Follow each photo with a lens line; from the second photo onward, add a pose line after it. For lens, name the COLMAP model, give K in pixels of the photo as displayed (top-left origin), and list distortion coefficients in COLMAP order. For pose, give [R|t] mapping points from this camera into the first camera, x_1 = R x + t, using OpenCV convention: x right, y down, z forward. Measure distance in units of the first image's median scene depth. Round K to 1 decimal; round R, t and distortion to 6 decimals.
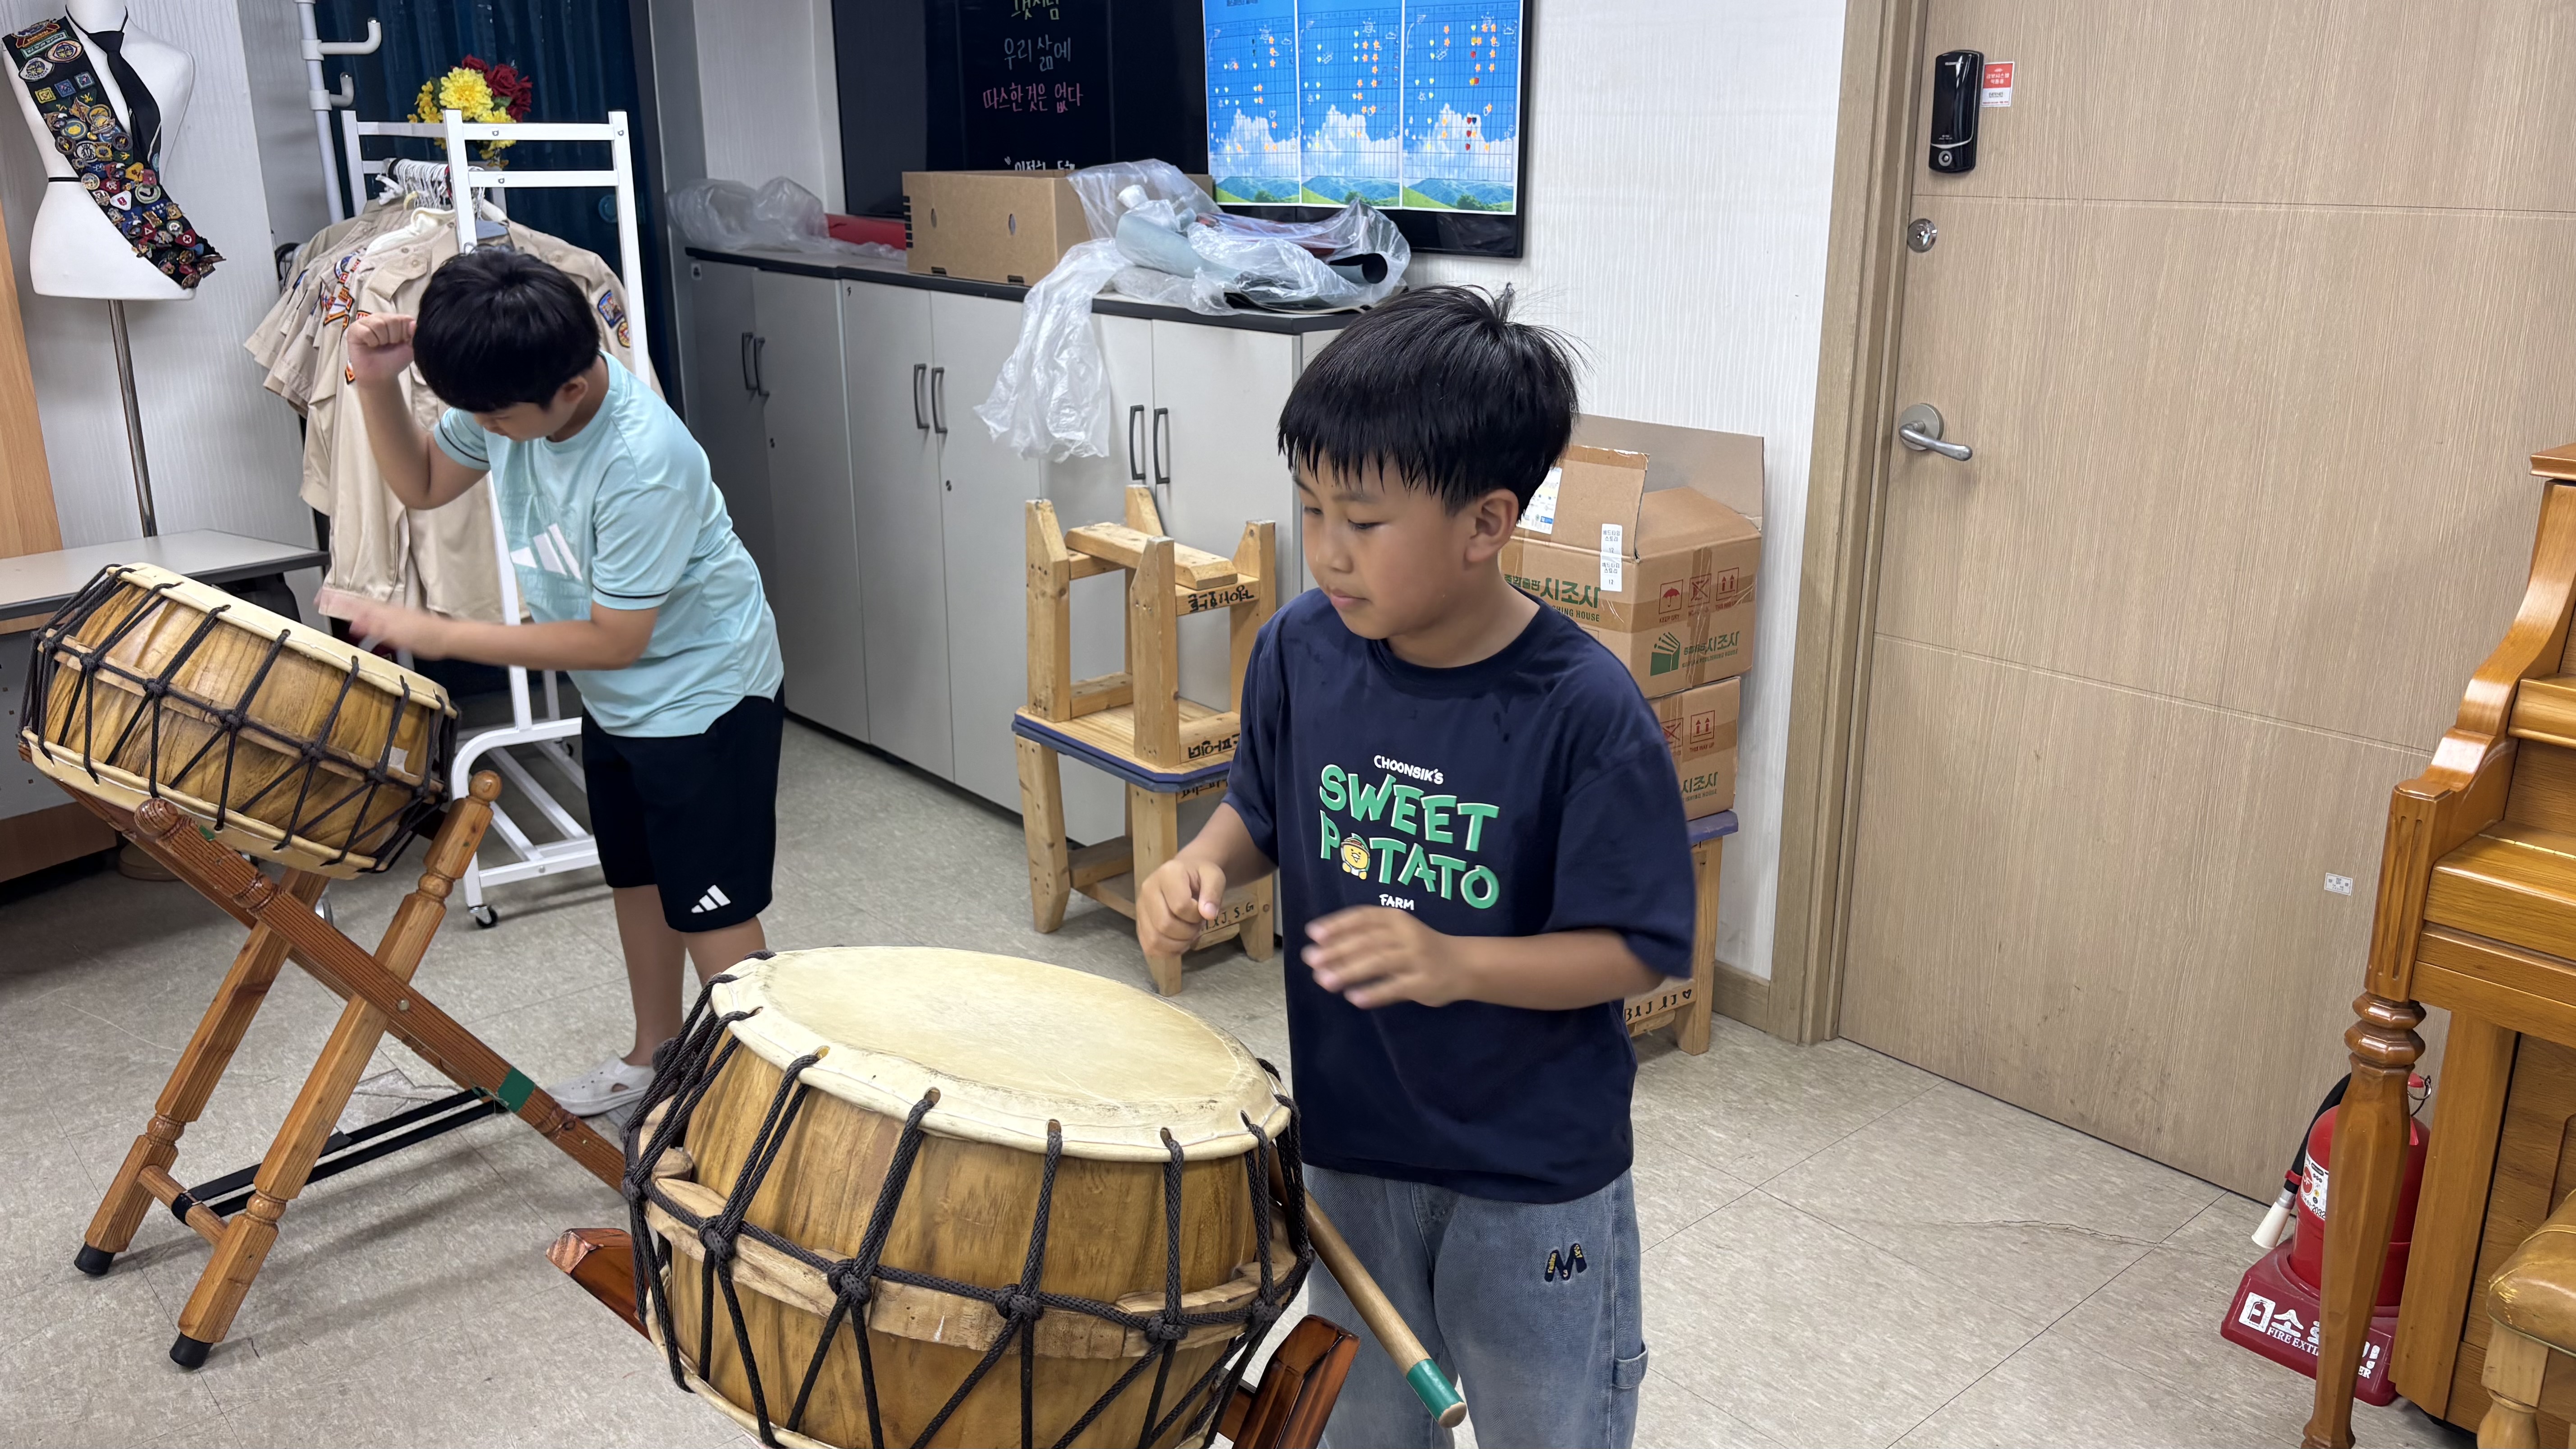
lens RADIAL K [[1886.4, 0, 1288.0], [0, 1886.4, 724.5], [0, 0, 1]] dist [-0.034217, -0.009139]
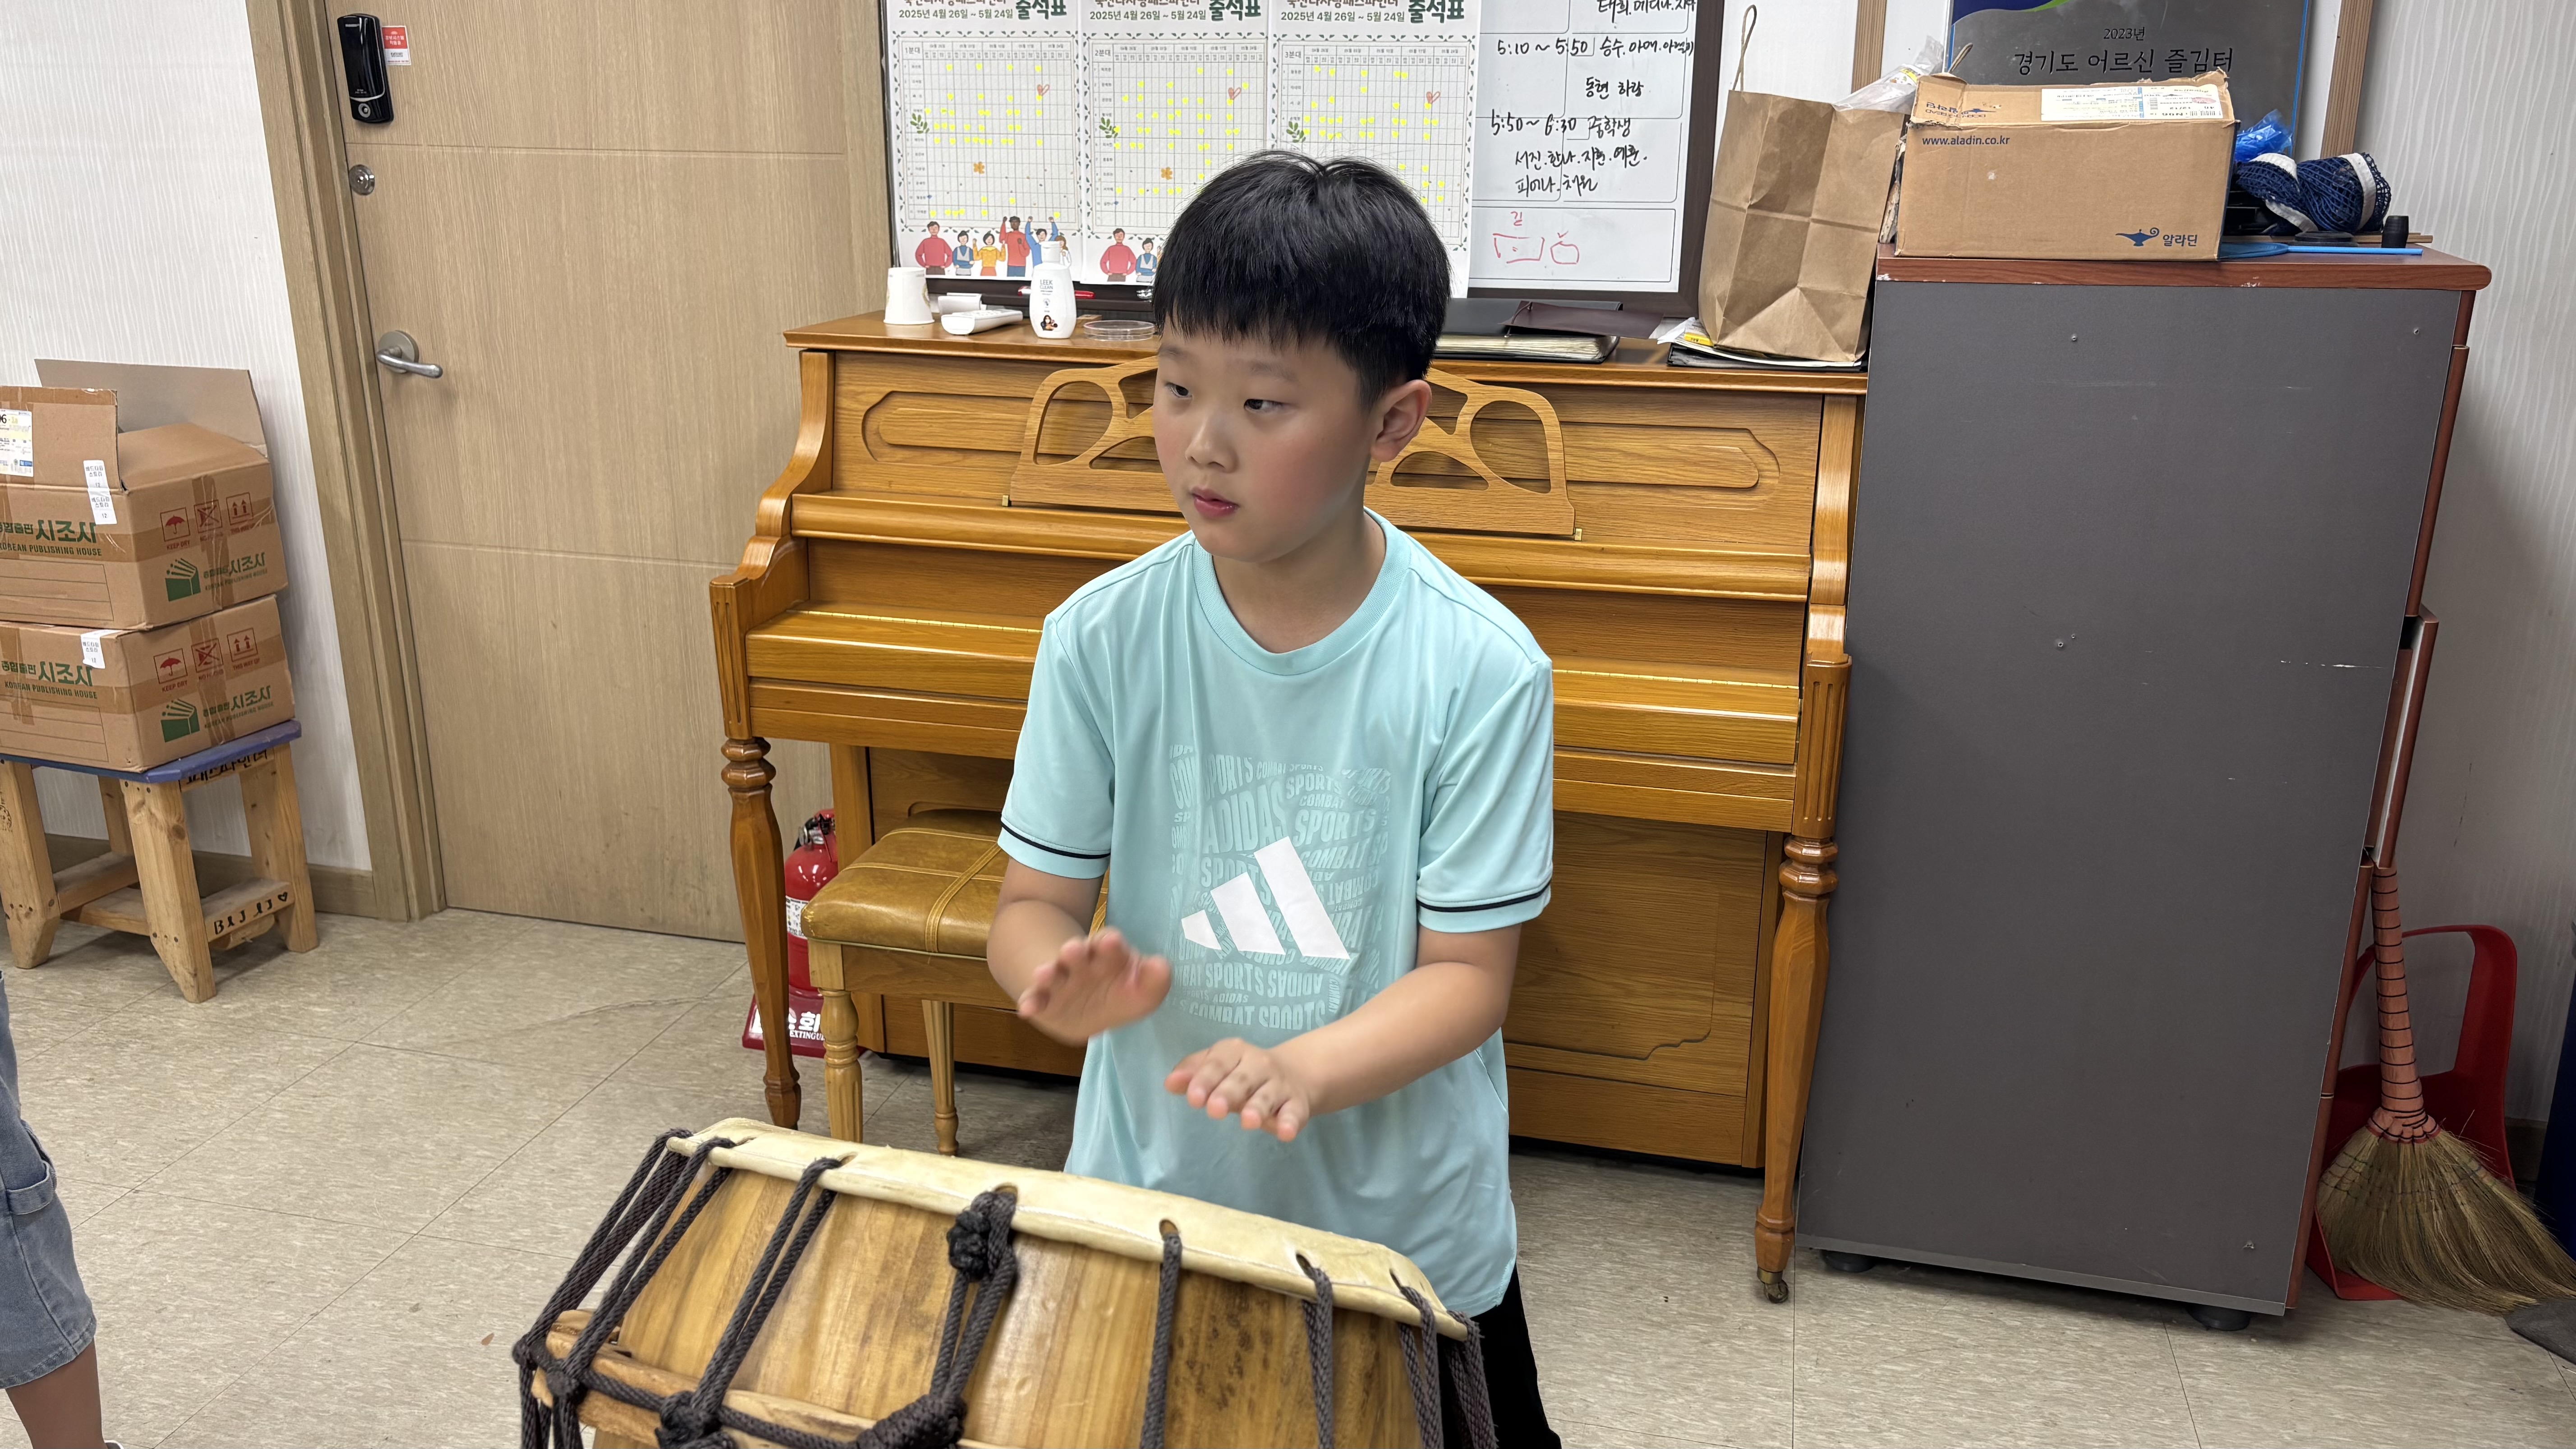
lens RADIAL K [[1906.4, 0, 1294.4], [0, 1906.4, 720.7], [0, 0, 1]] dist [-0.041787, 0.083551]
pose [[0.806706, -0.161573, 0.568436, 0.091808], [0.152329, 0.986246, 0.064151, 0.073030], [-0.570983, 0.034839, 0.820223, -0.247766]]
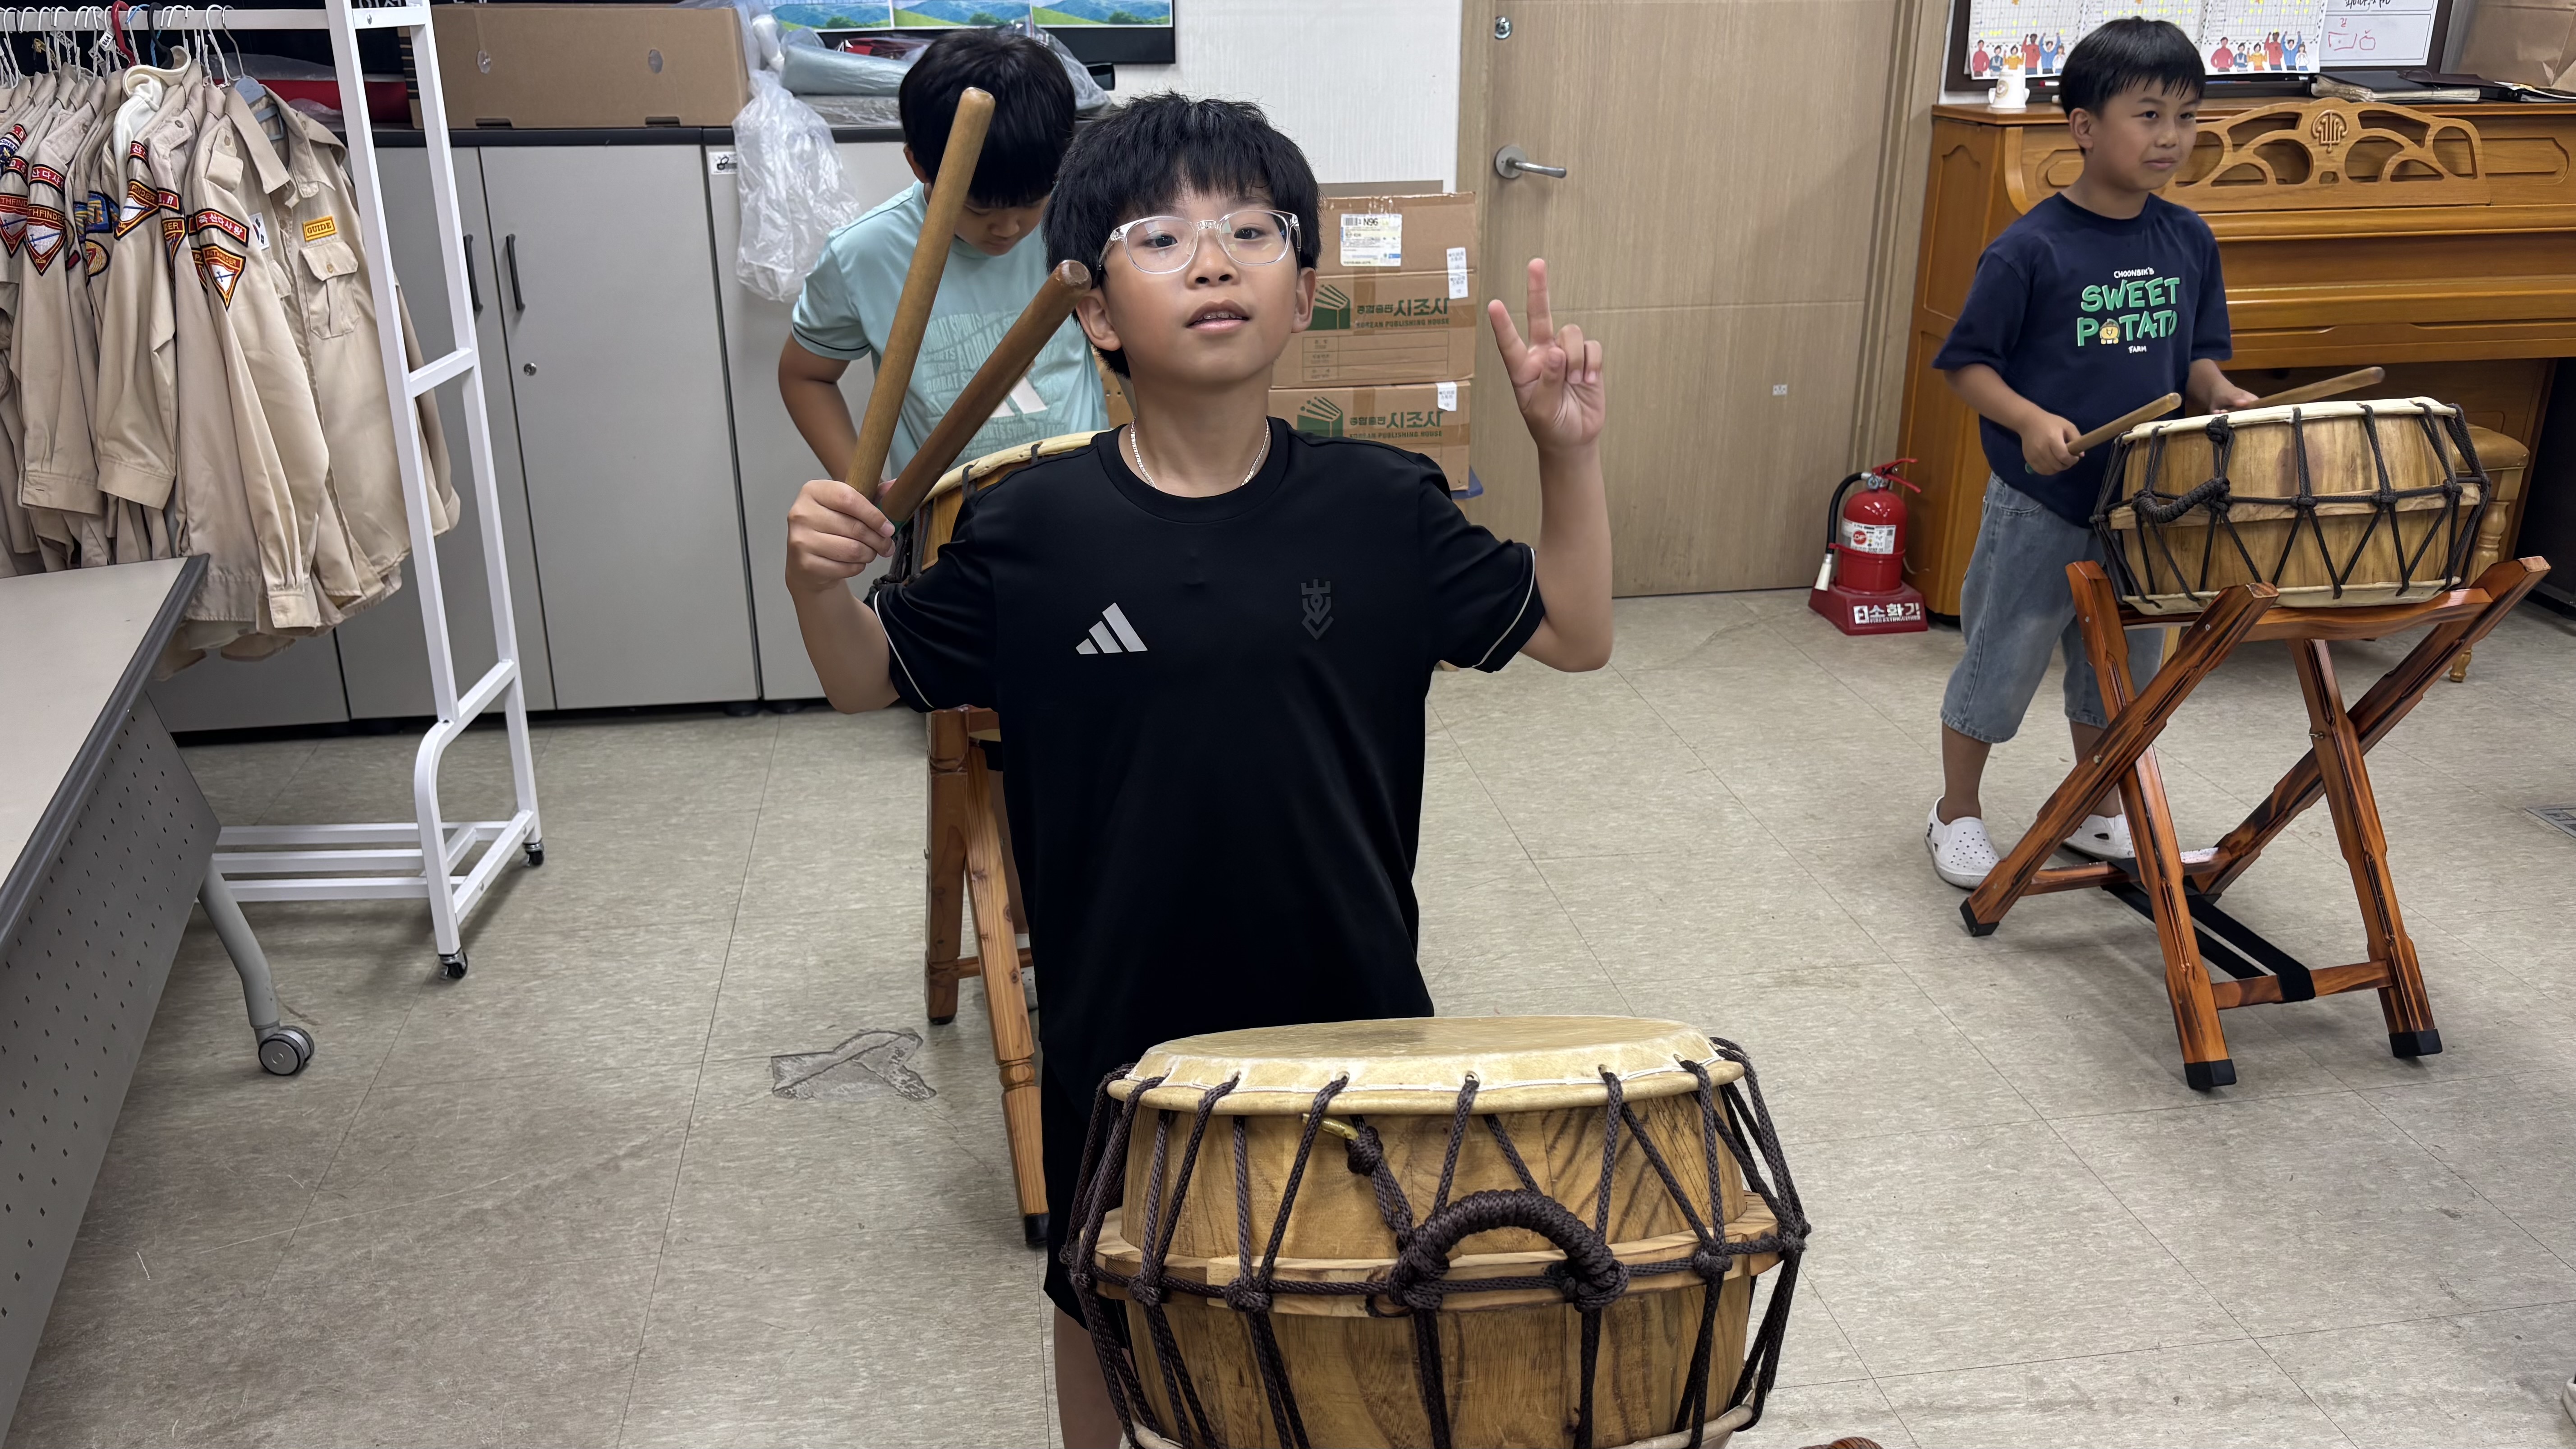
lens RADIAL K [[1852.1, 0, 1283.3], [0, 1852.1, 678.5], [0, 0, 1]] dist [0.007961, -0.035632]
pose [[0.569035, -0.285692, 0.771090, -1.057612], [0.249345, 0.953506, 0.169270, -0.064064], [-0.783598, 0.095947, 0.613814, 0.293644]]
